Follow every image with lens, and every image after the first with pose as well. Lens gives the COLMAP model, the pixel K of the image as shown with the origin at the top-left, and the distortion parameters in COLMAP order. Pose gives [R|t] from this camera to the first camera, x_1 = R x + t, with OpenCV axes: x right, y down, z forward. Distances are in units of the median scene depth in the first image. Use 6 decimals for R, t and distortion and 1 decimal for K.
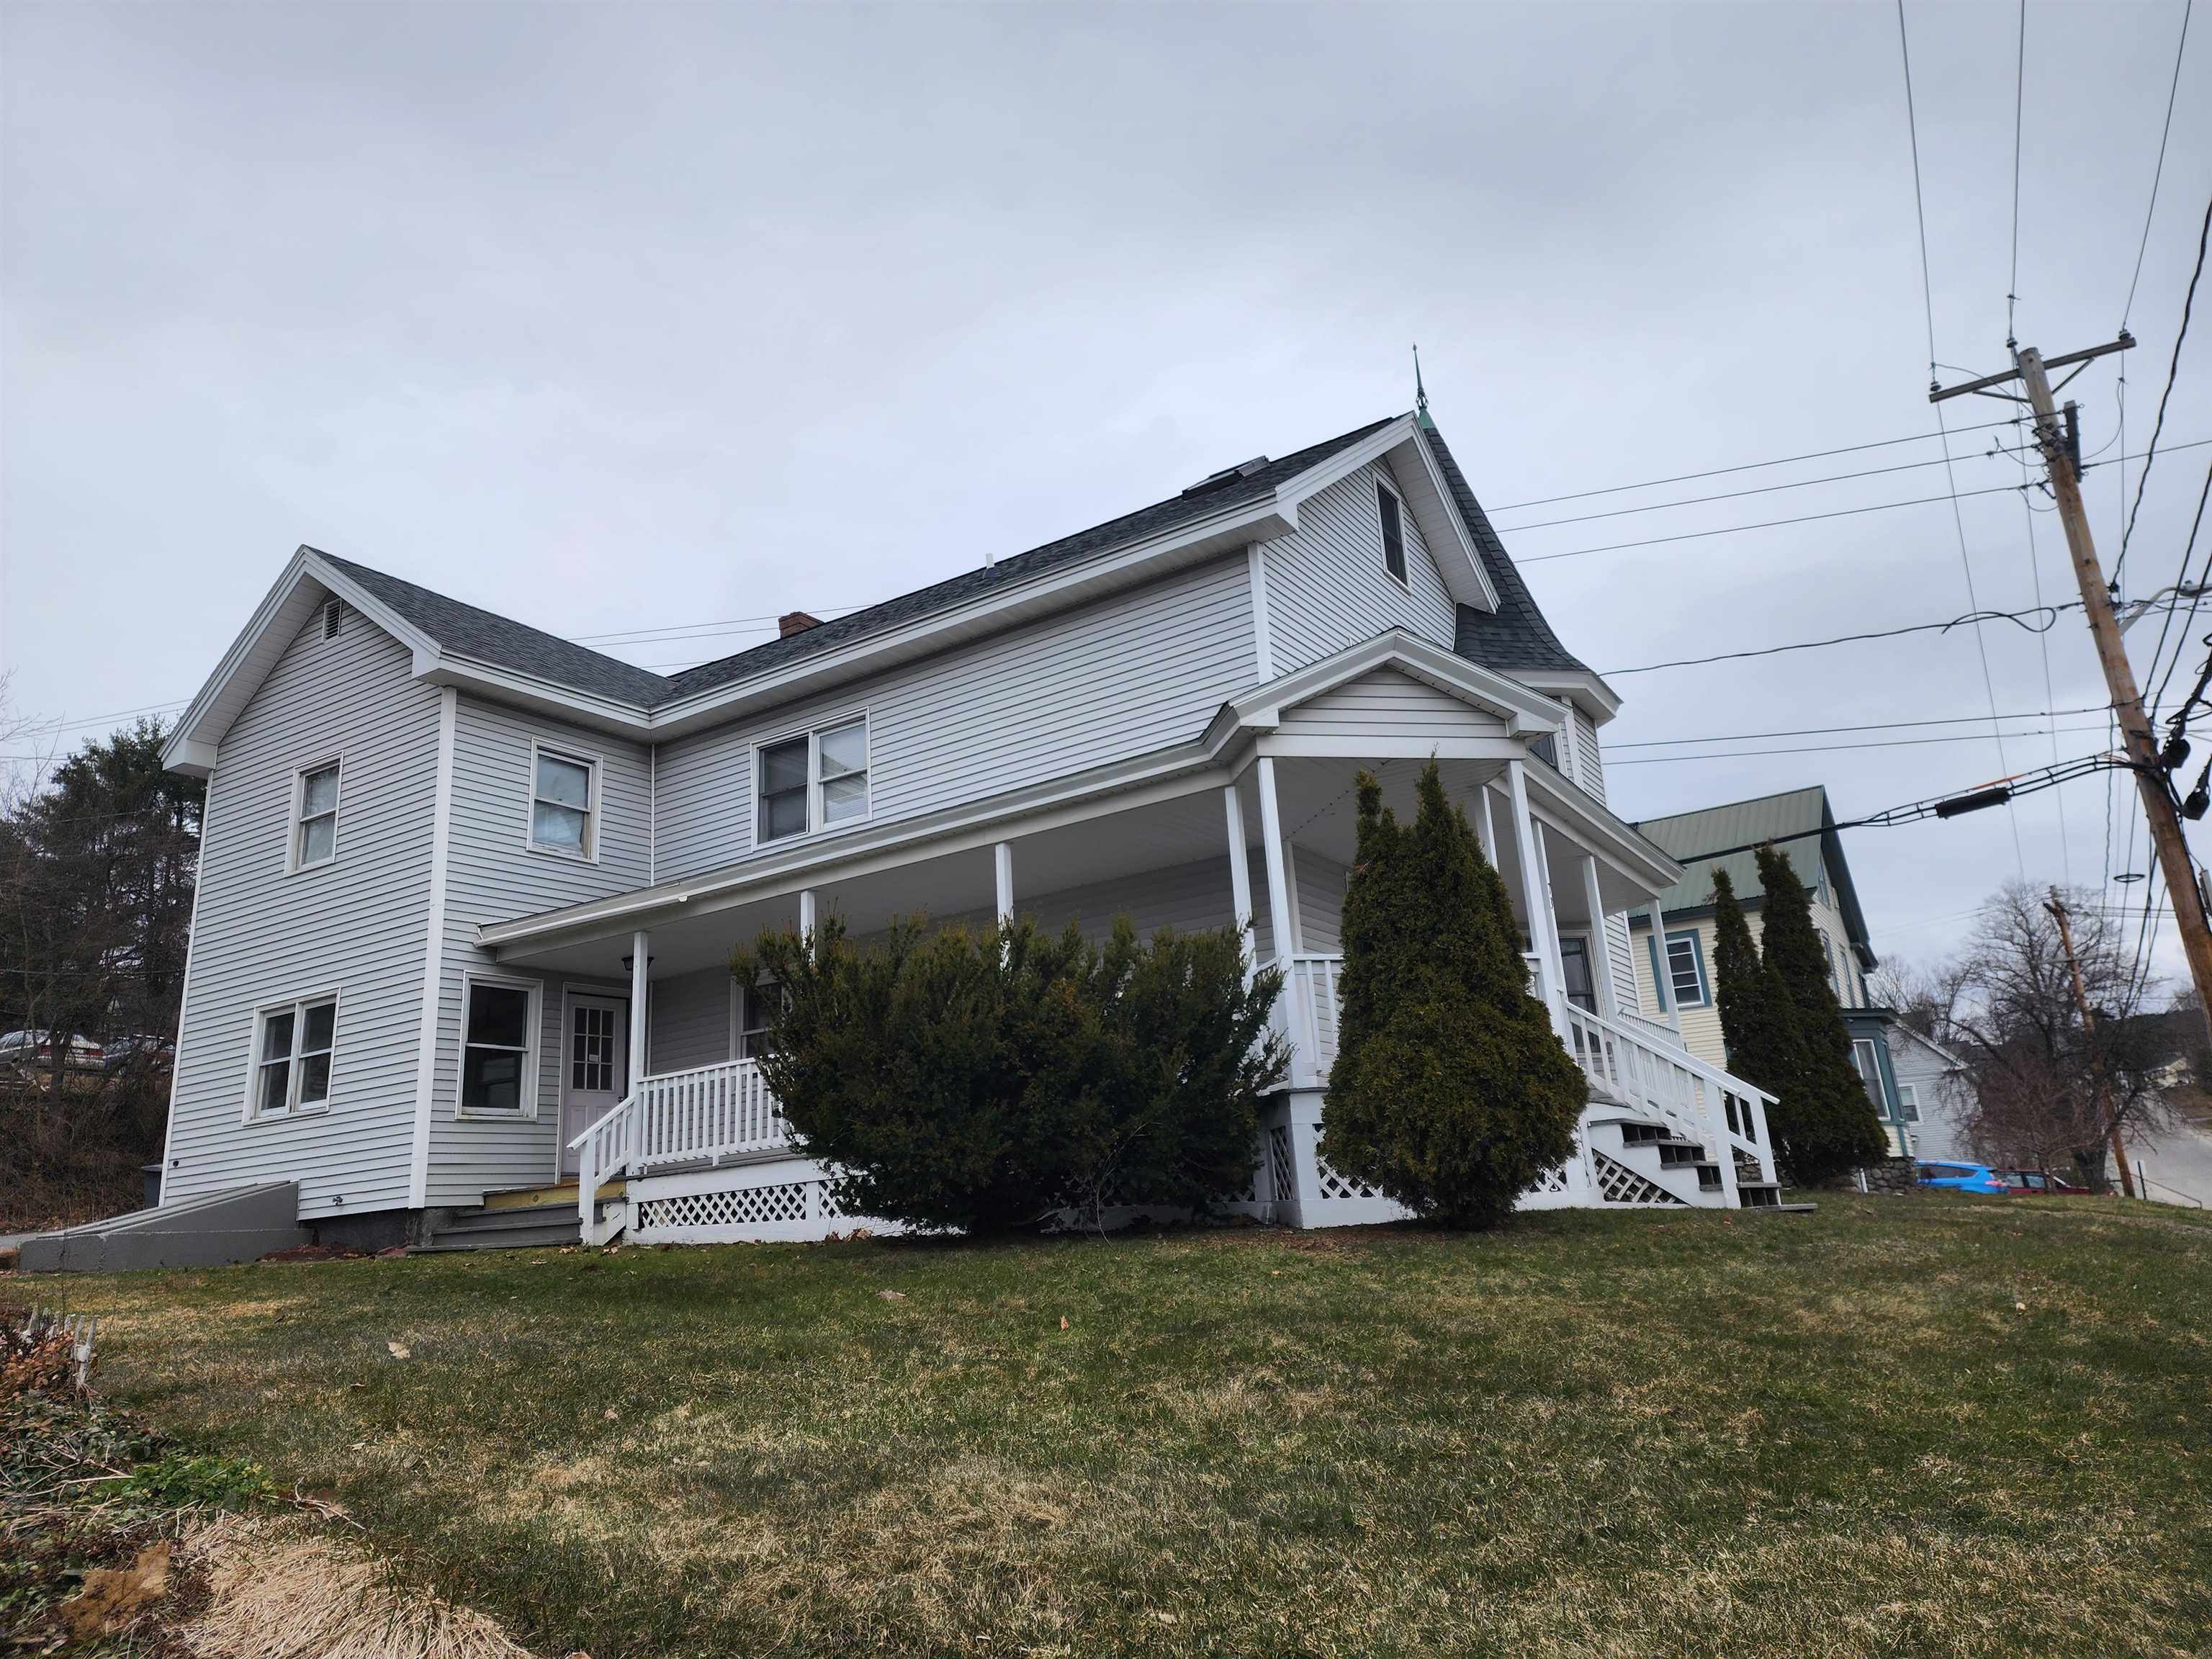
lens RADIAL K [[1429.5, 0, 1160.2], [0, 1429.5, 823.5], [0, 0, 1]] dist [0.084877, -0.065655]
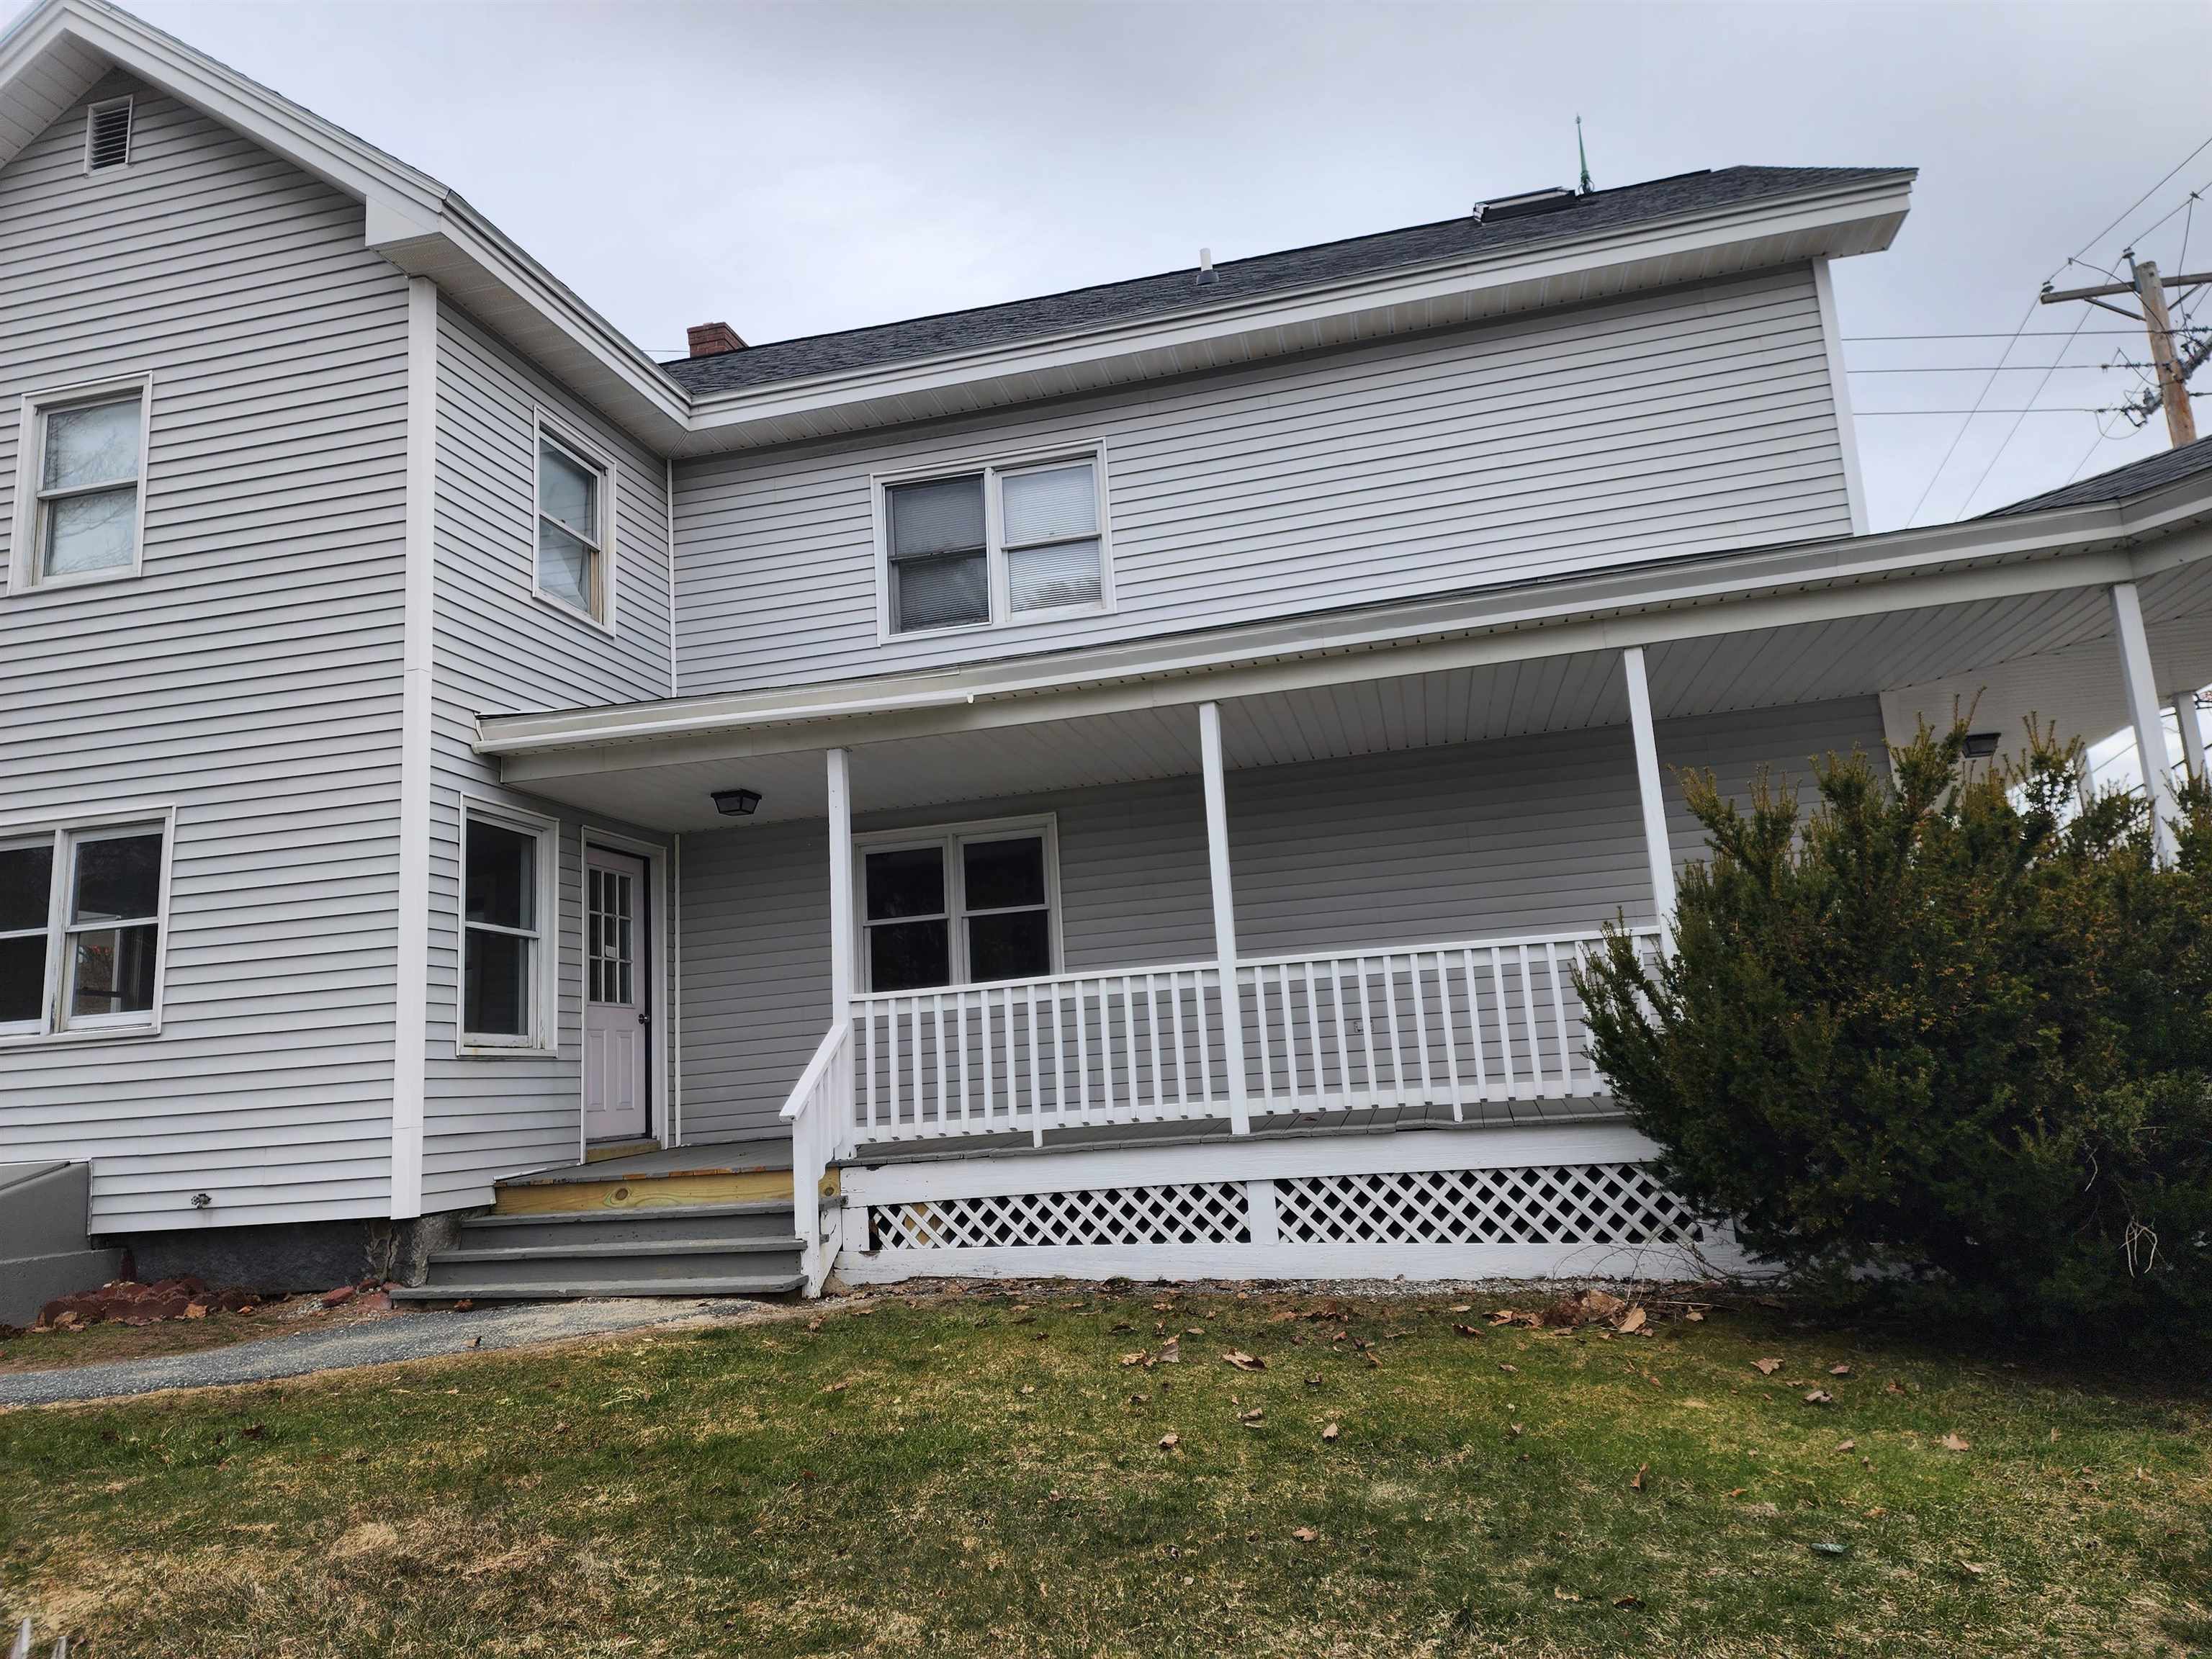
lens RADIAL K [[1429.5, 0, 1160.2], [0, 1429.5, 823.5], [0, 0, 1]] dist [0.084877, -0.065655]
pose [[0.942926, 0.065565, 0.326484, -0.397614], [-0.086873, 0.994908, 0.051100, 0.059718], [-0.321471, -0.076546, 0.943821, 0.374079]]
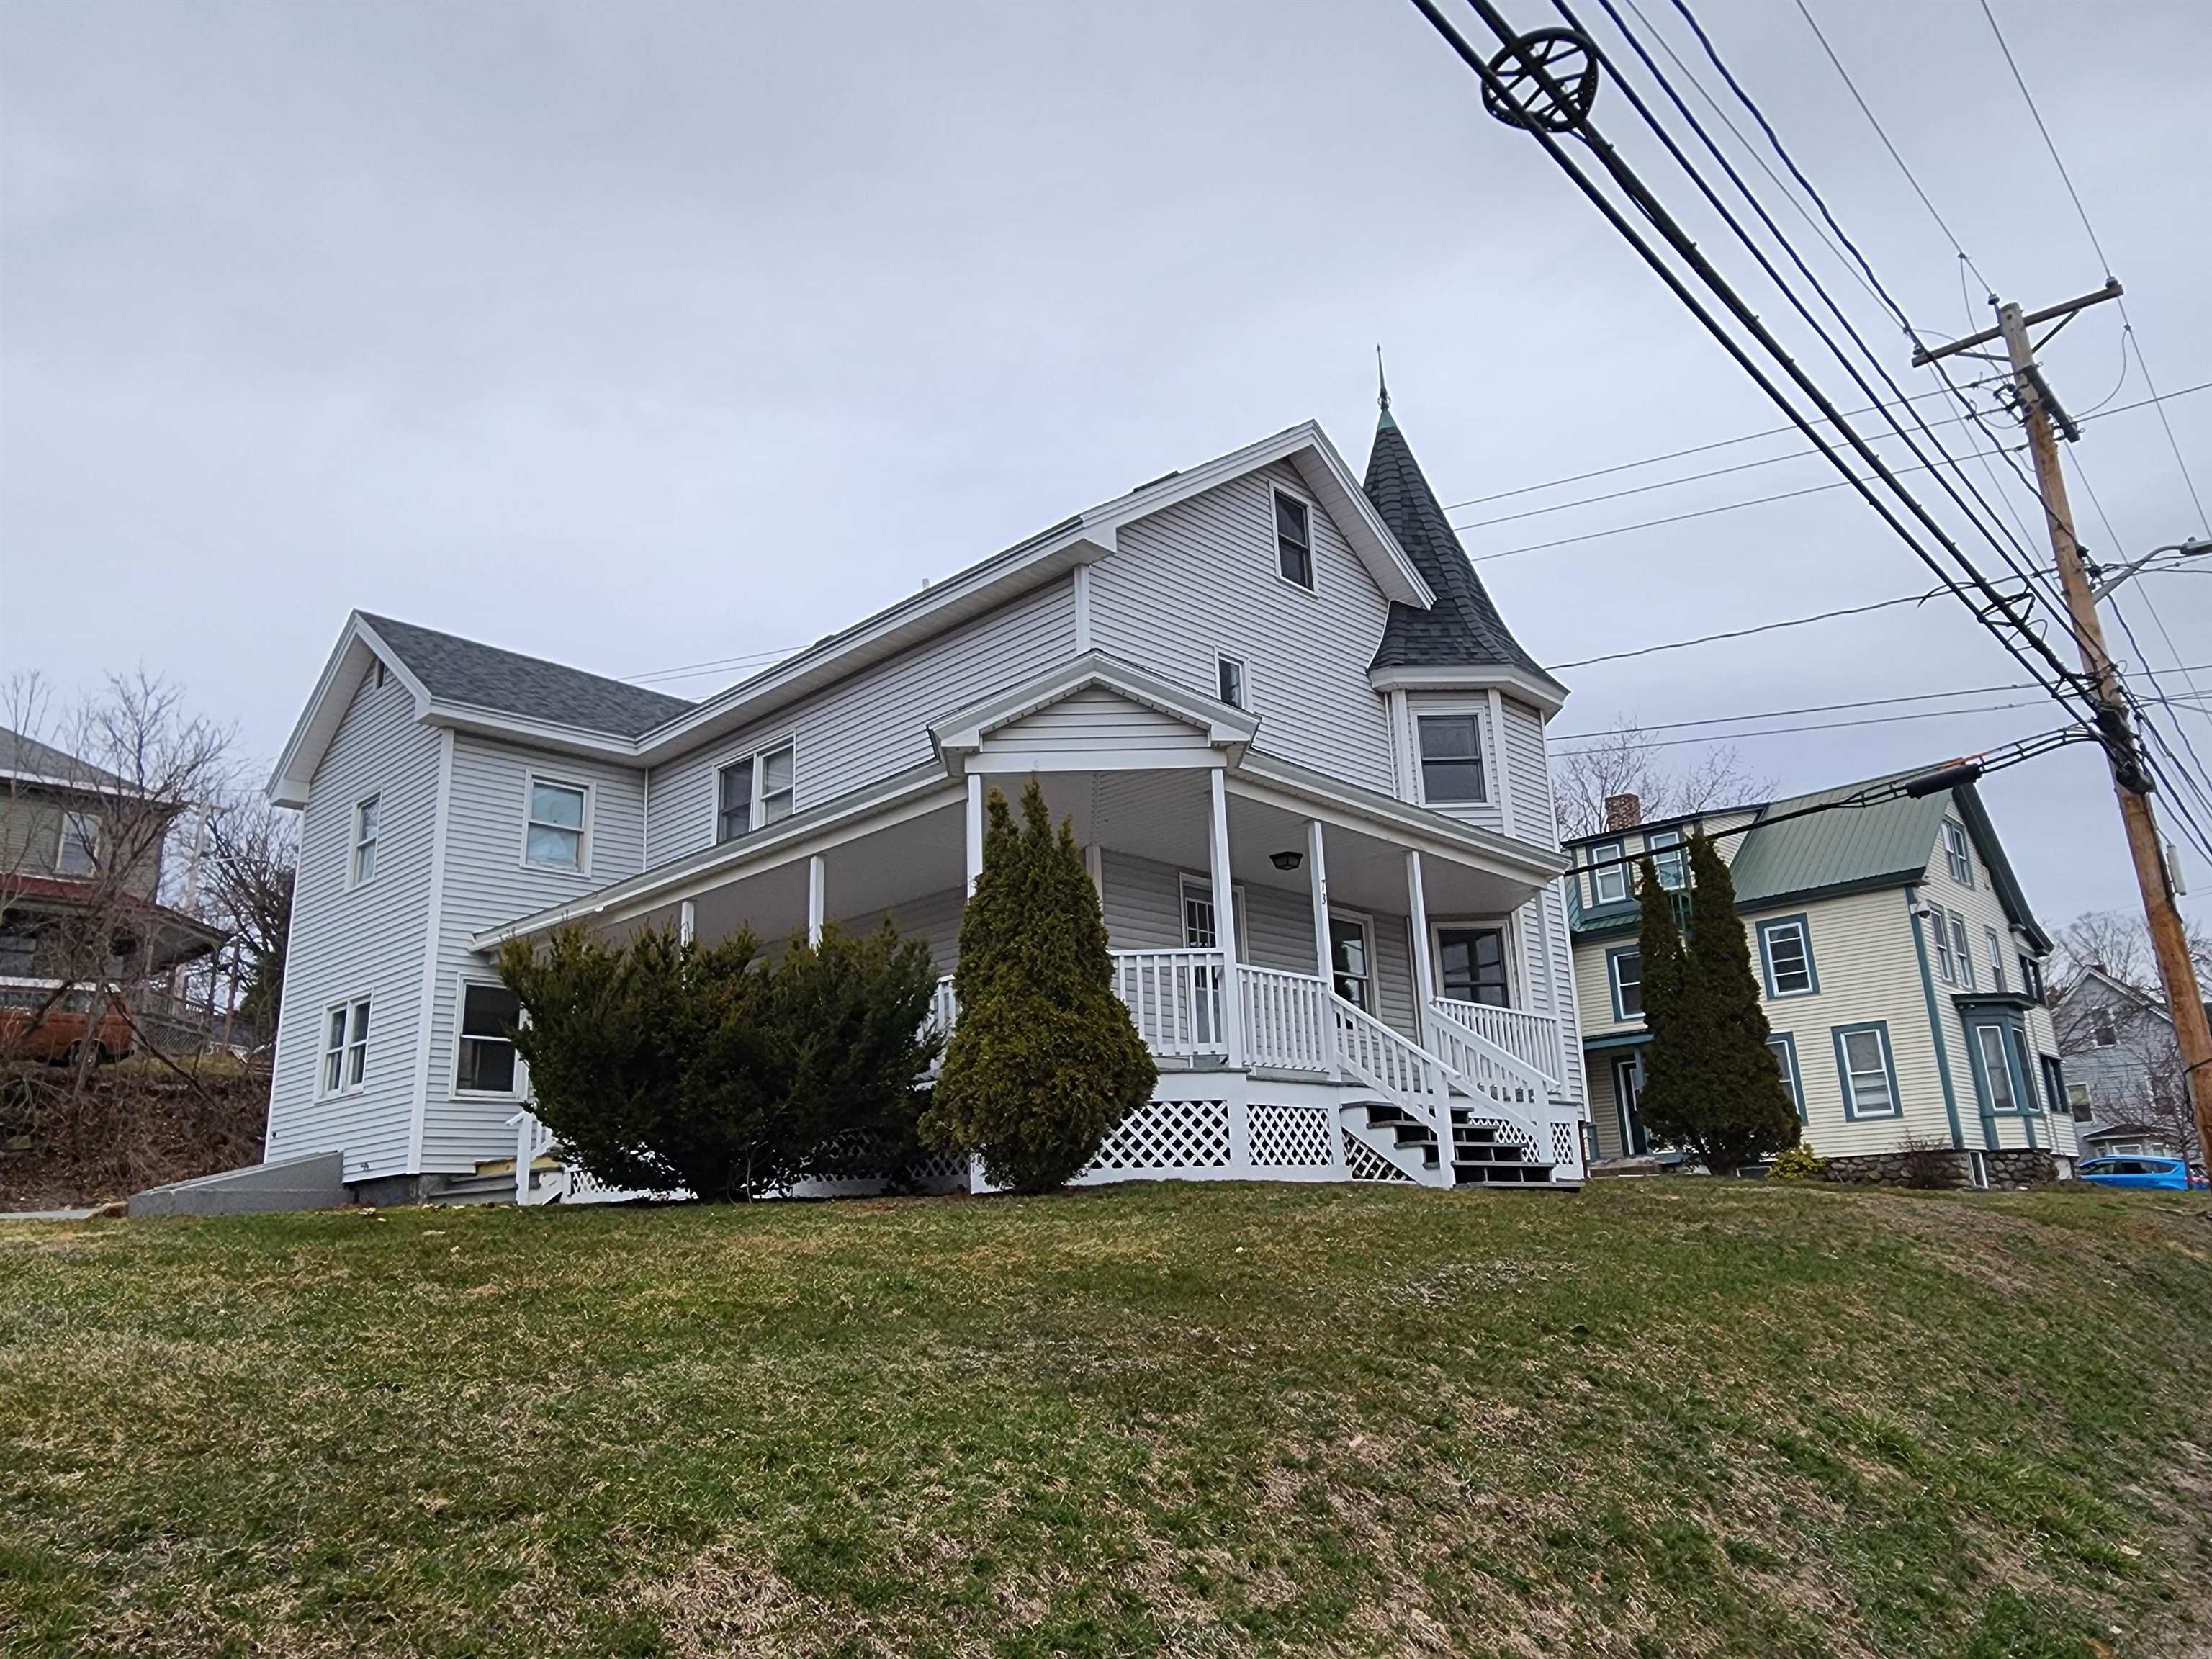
lens RADIAL K [[1458.5, 0, 1201.8], [0, 1458.5, 837.8], [0, 0, 1]] dist [0.019216, -0.000948]
pose [[0.986156, -0.025954, -0.163776, 0.294734], [0.028711, 0.999483, 0.014485, -0.006179], [0.163315, -0.018987, 0.986391, -0.055475]]
